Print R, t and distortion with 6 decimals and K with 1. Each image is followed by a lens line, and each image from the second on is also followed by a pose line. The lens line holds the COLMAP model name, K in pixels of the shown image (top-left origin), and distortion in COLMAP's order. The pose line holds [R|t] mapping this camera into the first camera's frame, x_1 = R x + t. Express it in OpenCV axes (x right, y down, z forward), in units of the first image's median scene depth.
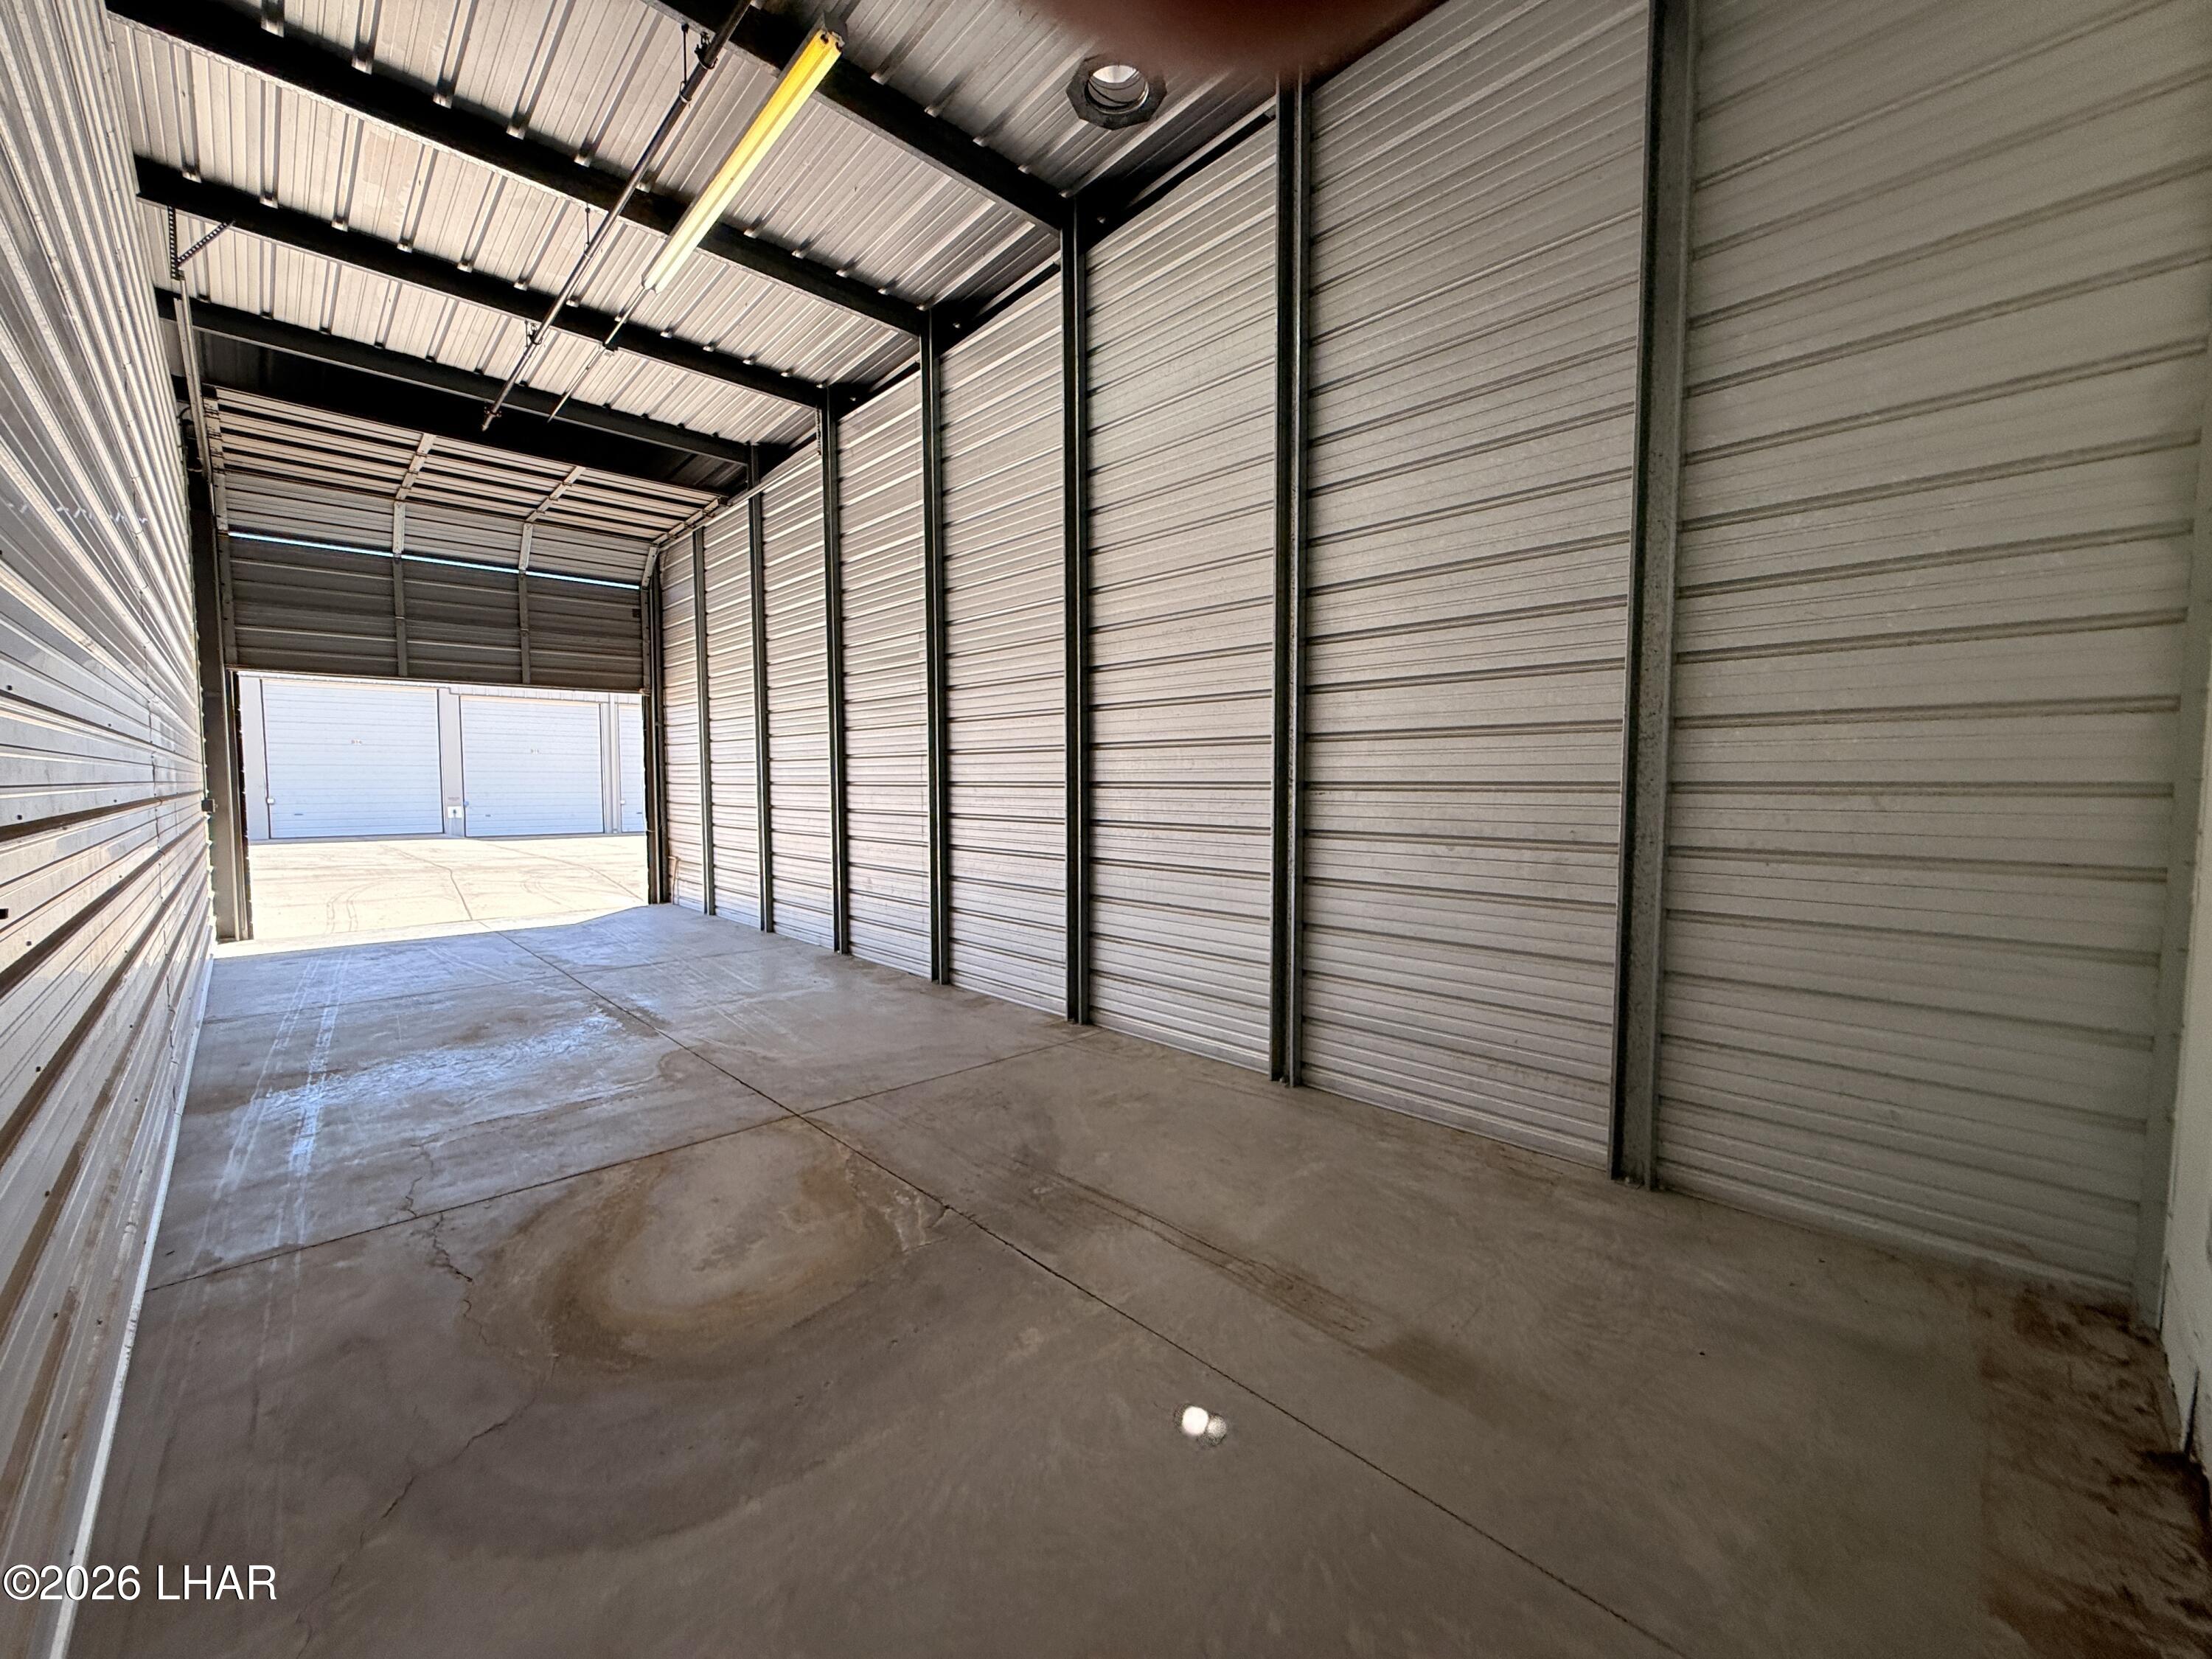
lens RADIAL K [[885.8, 0, 1106.0], [0, 885.8, 829.5], [0, 0, 1]] dist [0.000967, -0.000057]
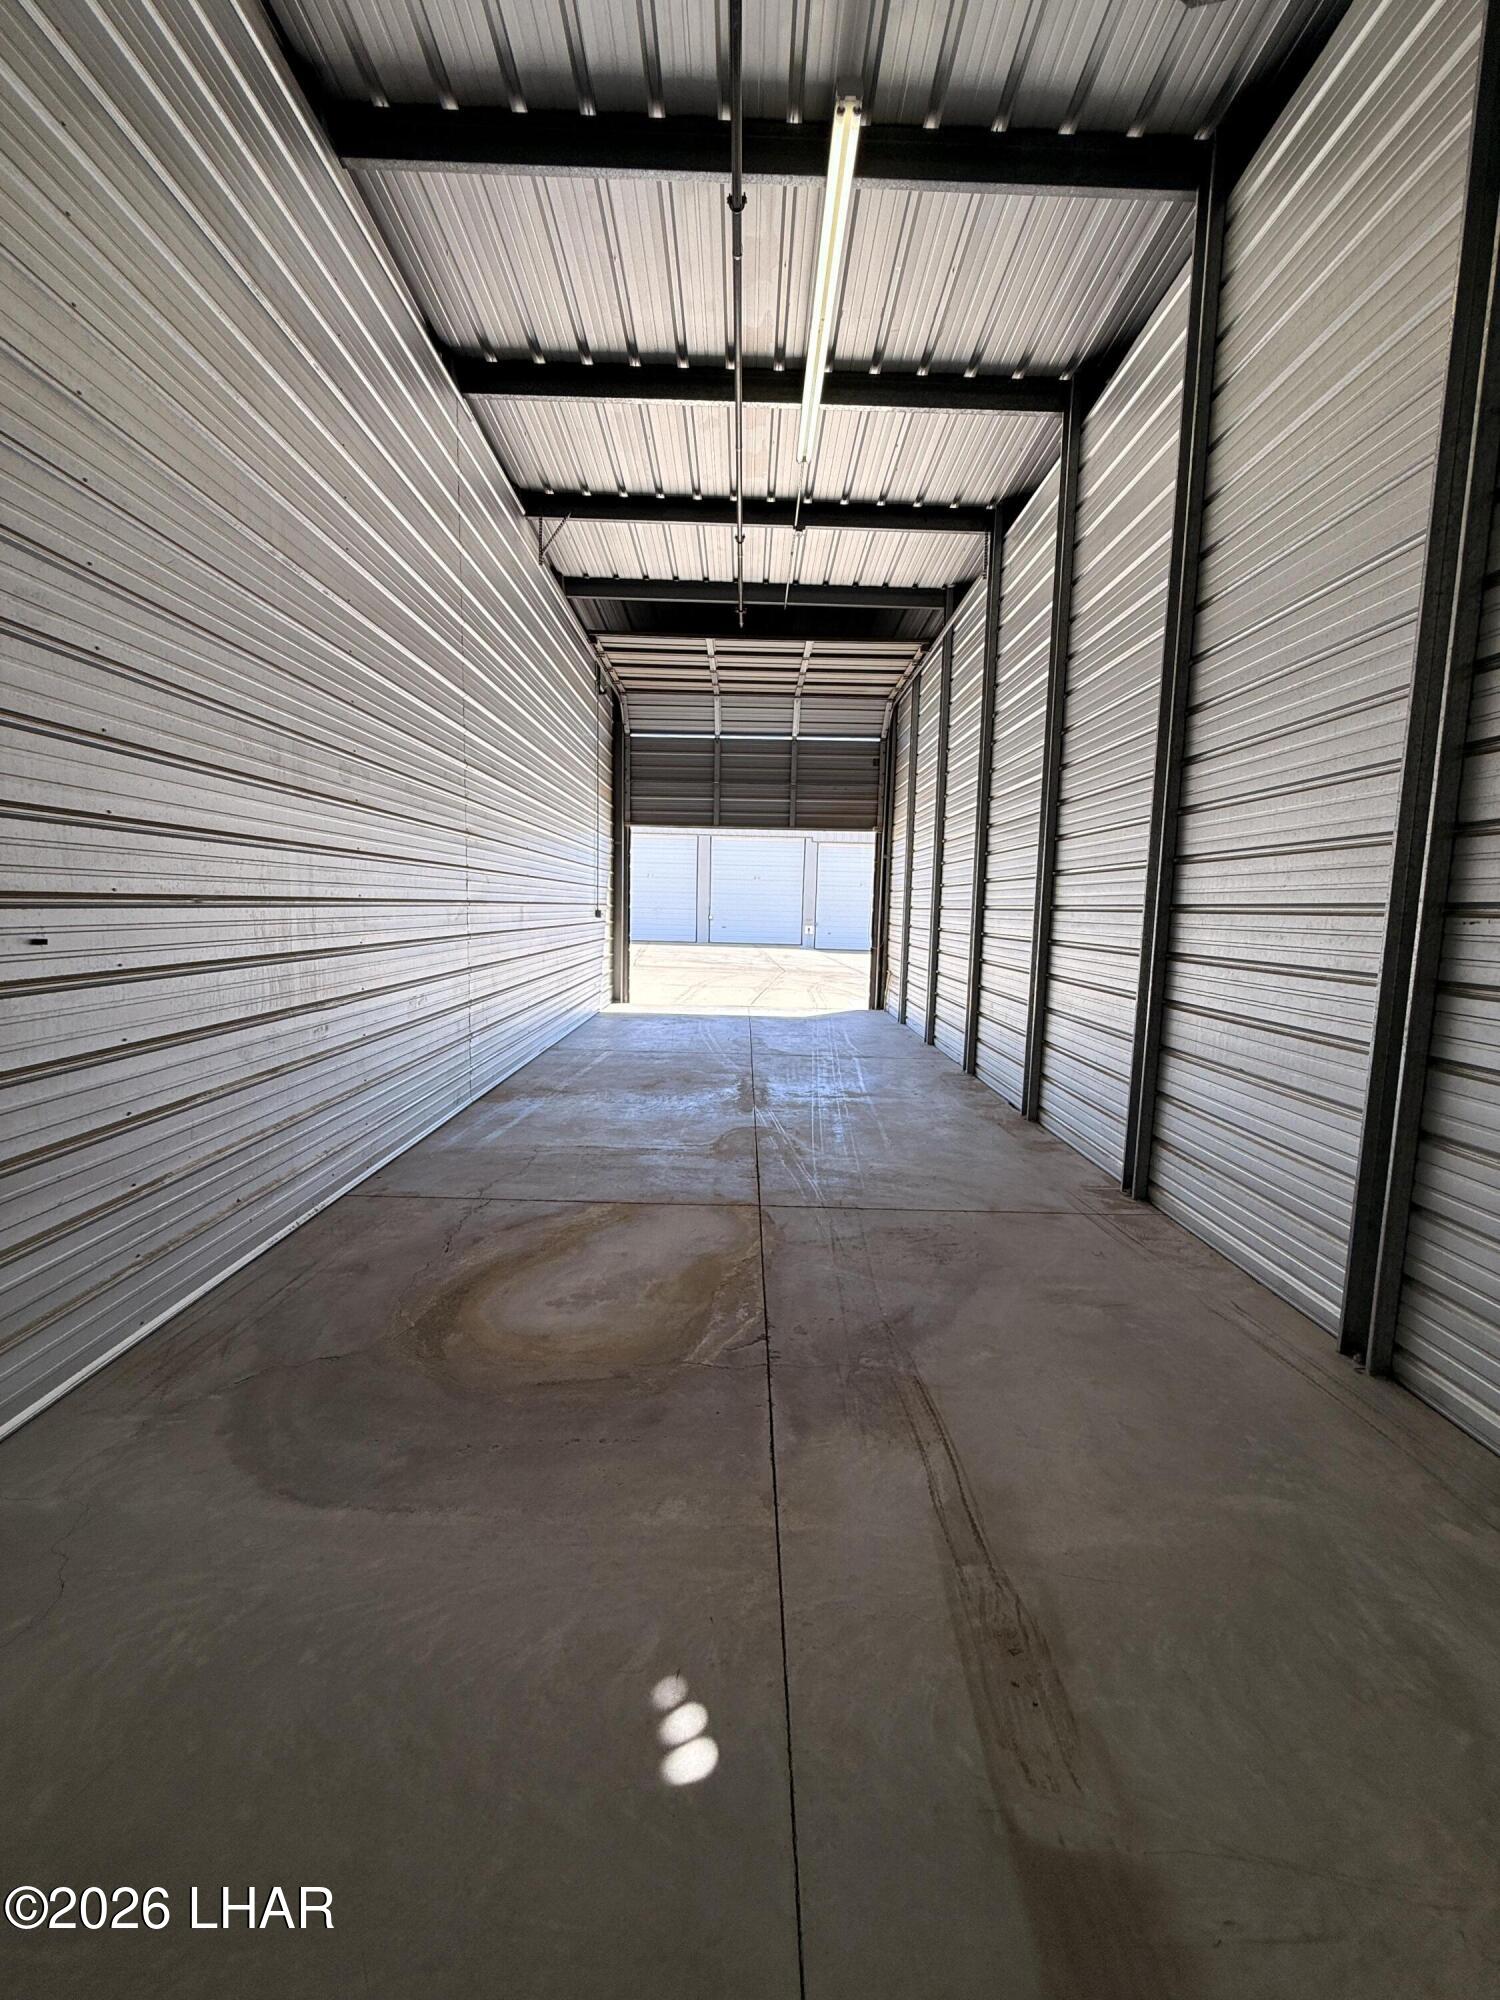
lens RADIAL K [[799.0, 0, 750.0], [0, 799.0, 1000.0], [0, 0, 1]] dist [0.001071, -0.002983]
pose [[0.722540, 0.098112, -0.684332, 0.210288], [-0.063318, 0.995109, 0.075815, 0.000716], [0.688423, -0.011449, 0.725219, 0.216420]]
